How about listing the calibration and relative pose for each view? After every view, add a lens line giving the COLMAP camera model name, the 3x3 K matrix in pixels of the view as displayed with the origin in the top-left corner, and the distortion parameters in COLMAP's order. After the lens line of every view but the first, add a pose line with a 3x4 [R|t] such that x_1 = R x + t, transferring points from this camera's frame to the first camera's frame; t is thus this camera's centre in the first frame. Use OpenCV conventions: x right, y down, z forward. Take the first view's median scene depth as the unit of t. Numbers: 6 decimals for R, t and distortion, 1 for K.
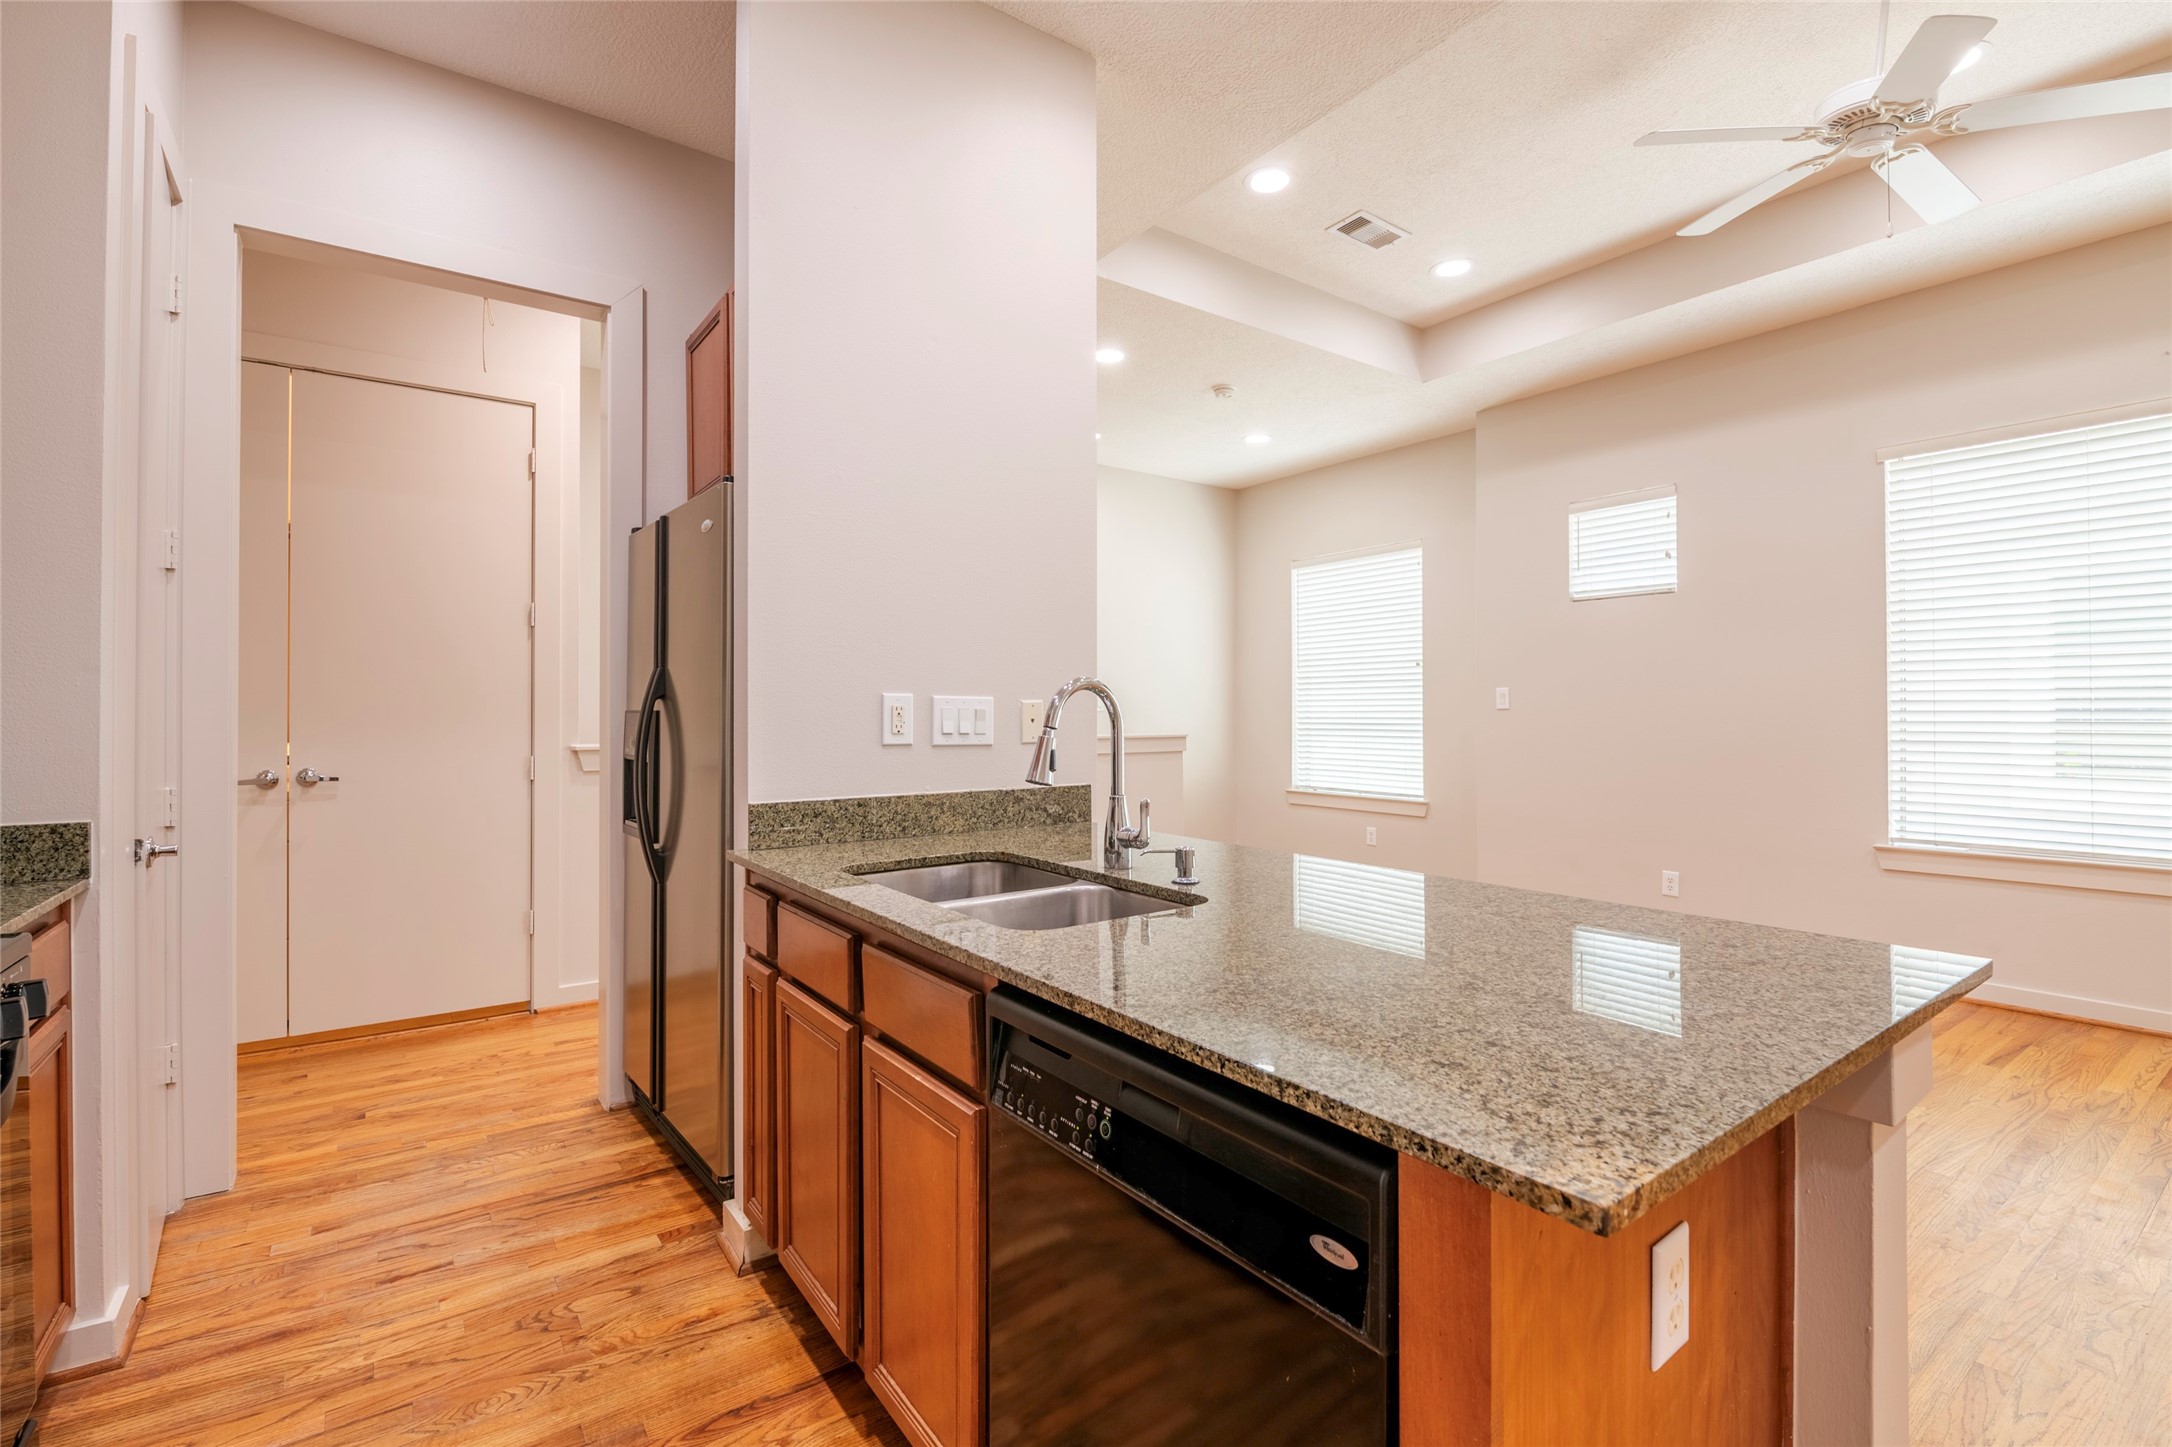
lens RADIAL K [[985.3, 0, 1077.0], [0, 985.3, 721.6], [0, 0, 1]] dist [-0.001973, -0.006911]
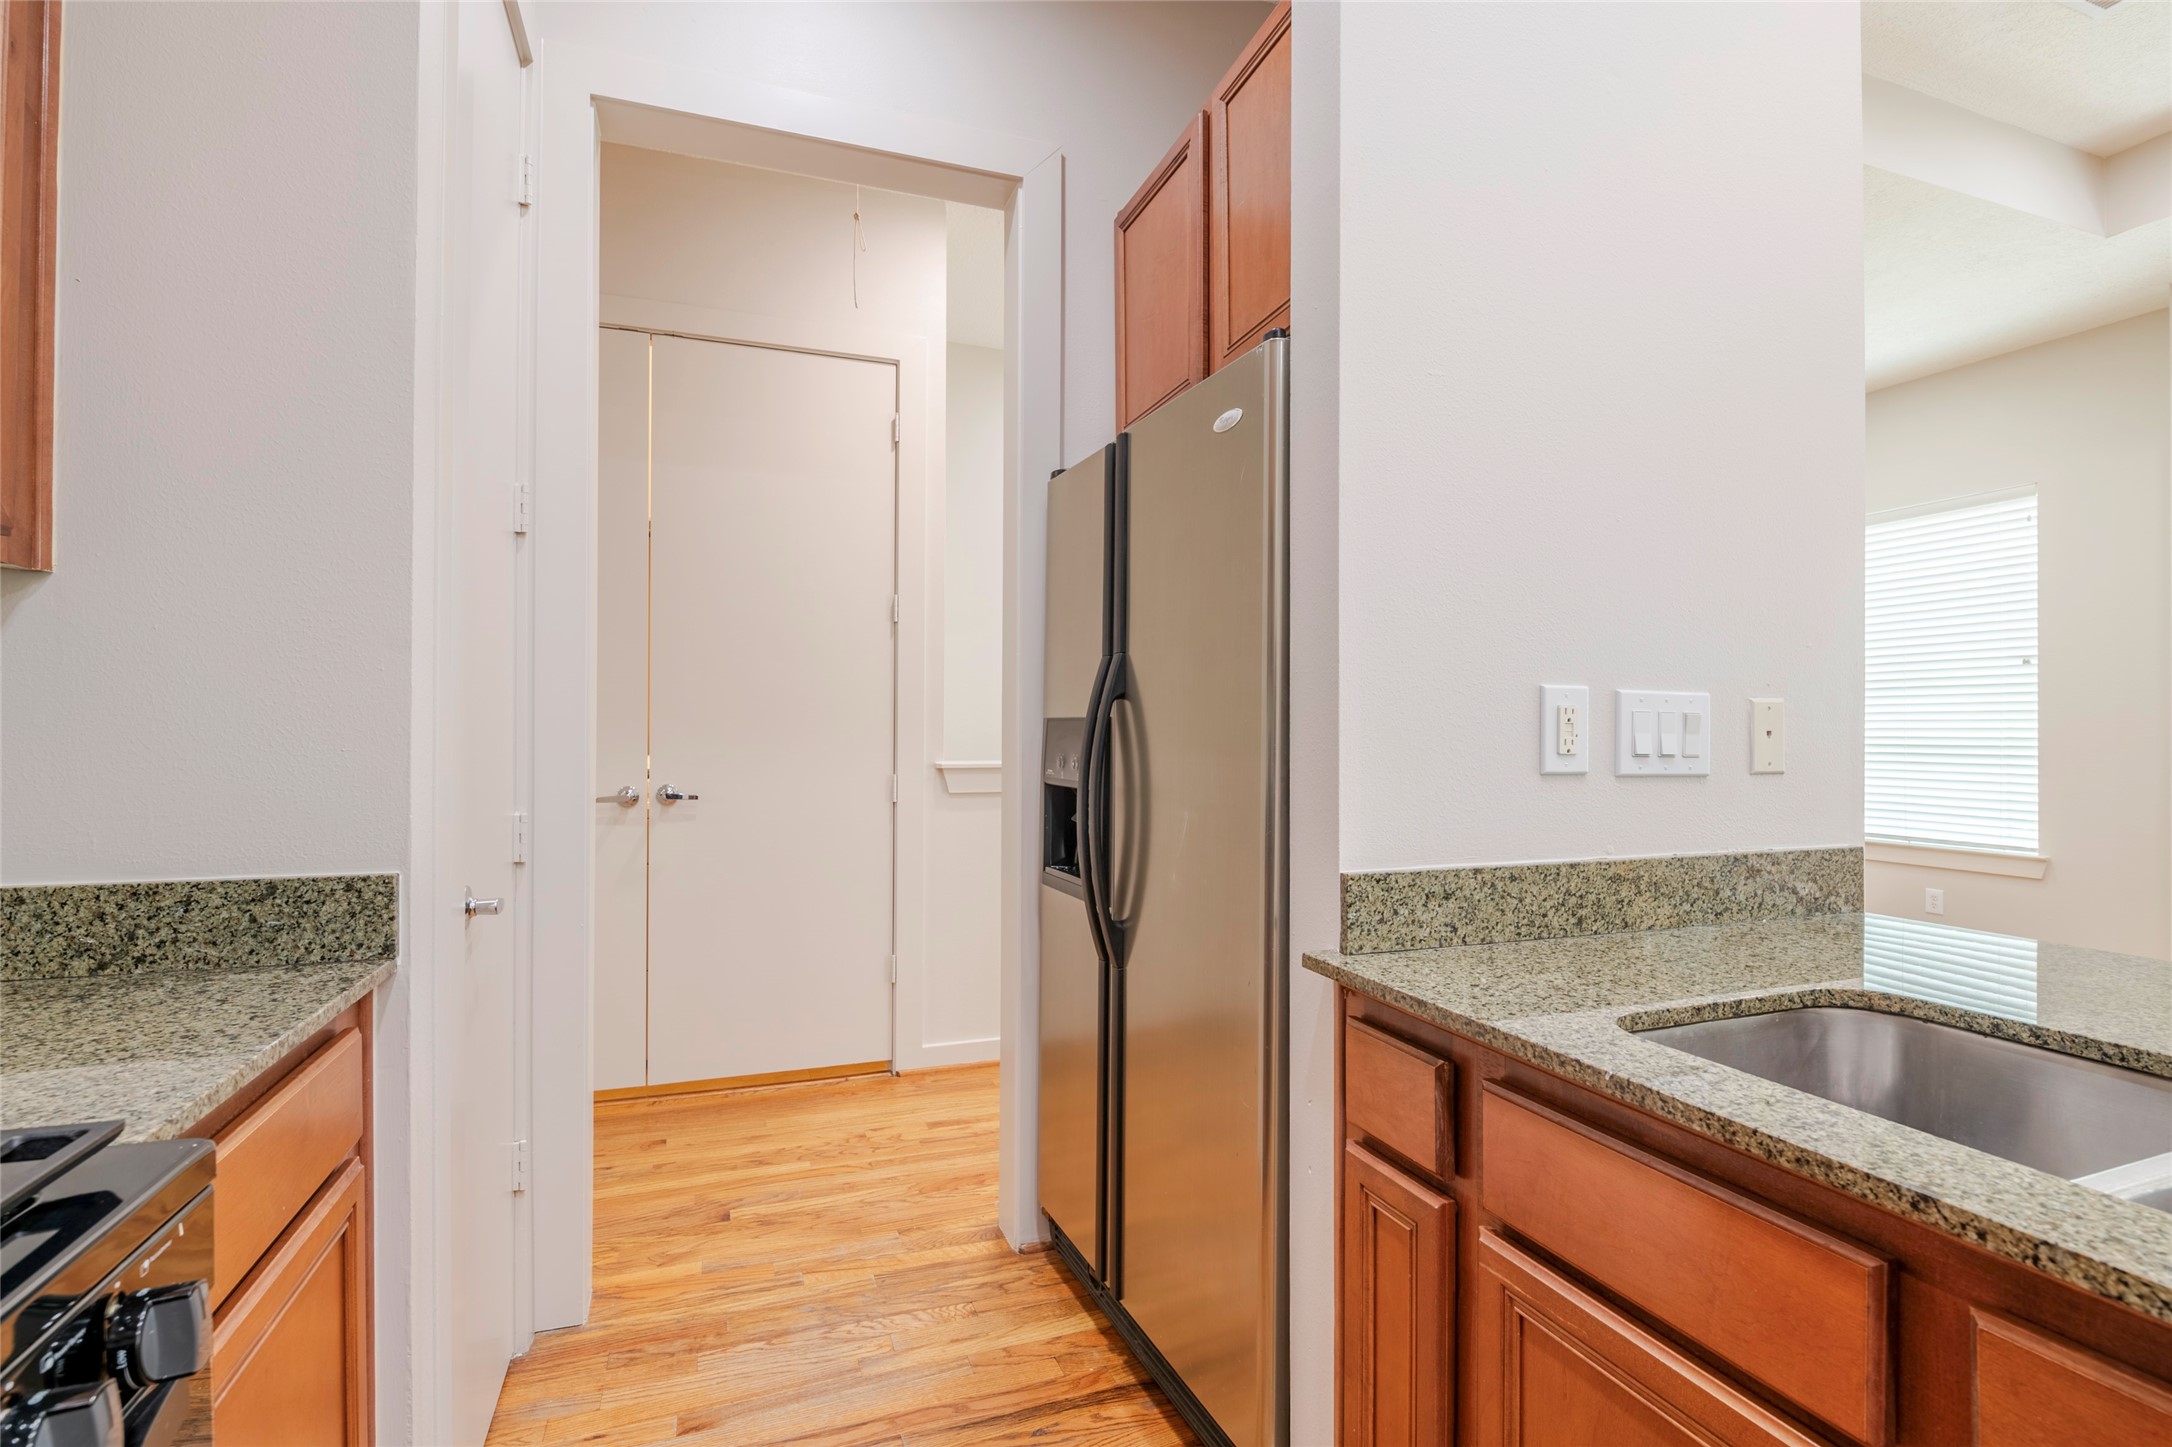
lens RADIAL K [[989.2, 0, 1092.3], [0, 989.2, 751.3], [0, 0, 1]] dist [-0.000584, -0.006479]
pose [[0.968510, 0.010792, -0.248741, -0.268179], [-0.007867, 0.999888, 0.012751, 0.004579], [0.248850, -0.010392, 0.968486, 0.325325]]
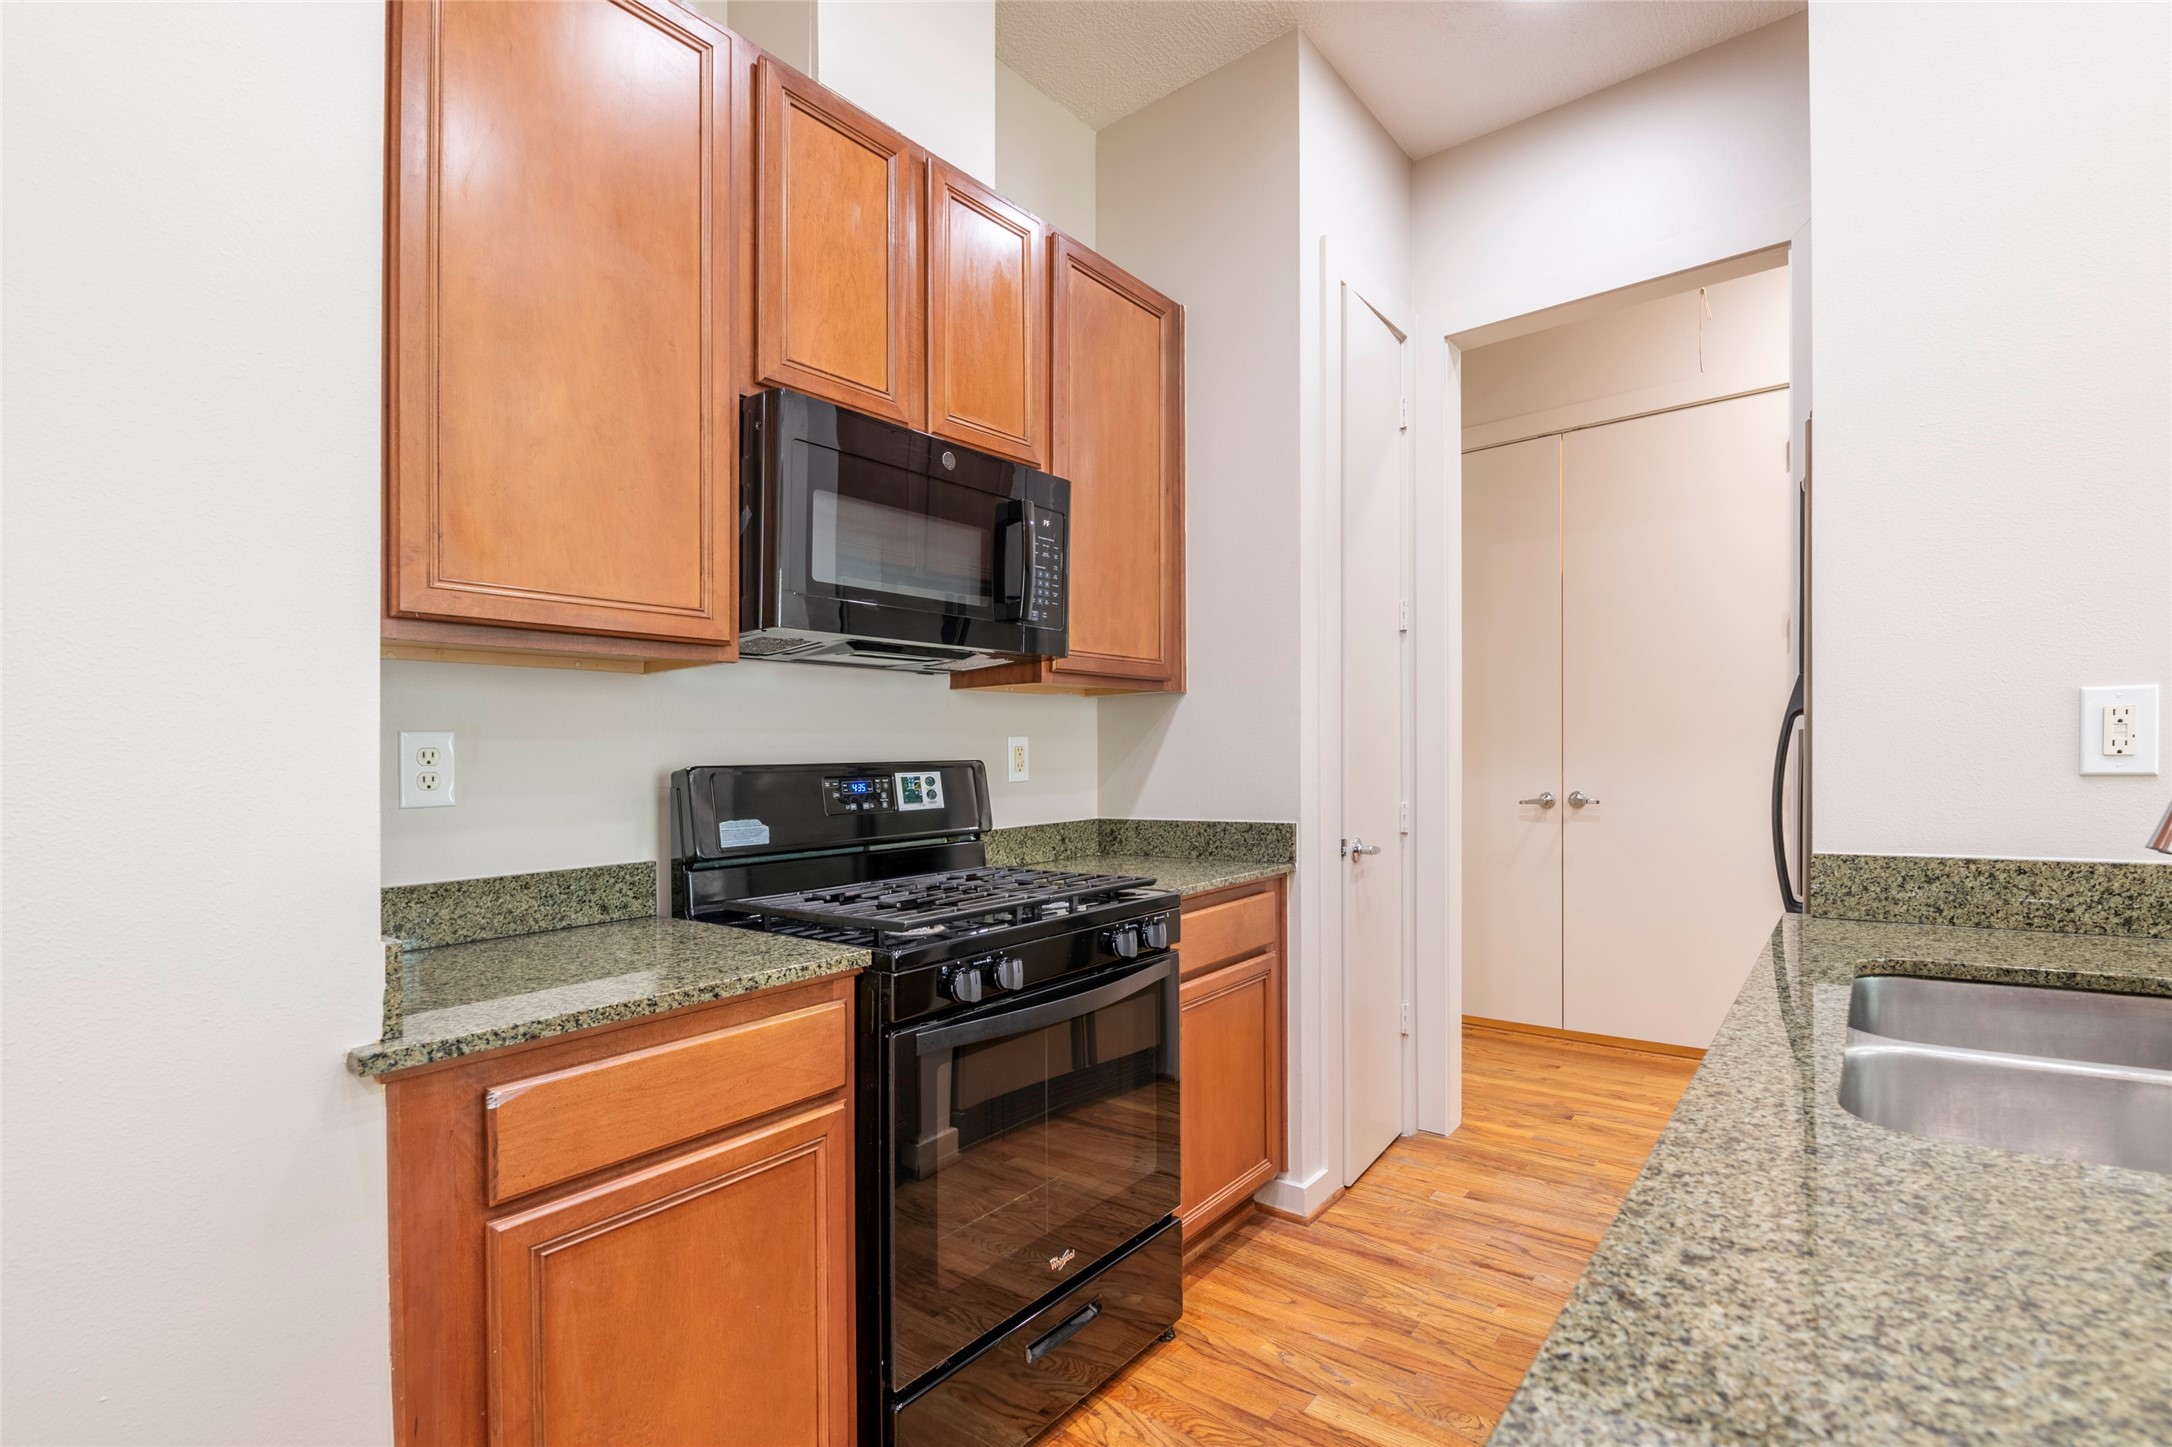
lens RADIAL K [[982.5, 0, 1081.1], [0, 982.5, 760.5], [0, 0, 1]] dist [-0.009768, -0.000535]
pose [[0.273479, -0.002673, -0.961874, 0.173348], [0.014371, 0.999896, 0.001307, 0.005142], [0.961771, -0.014180, 0.273489, 0.229043]]
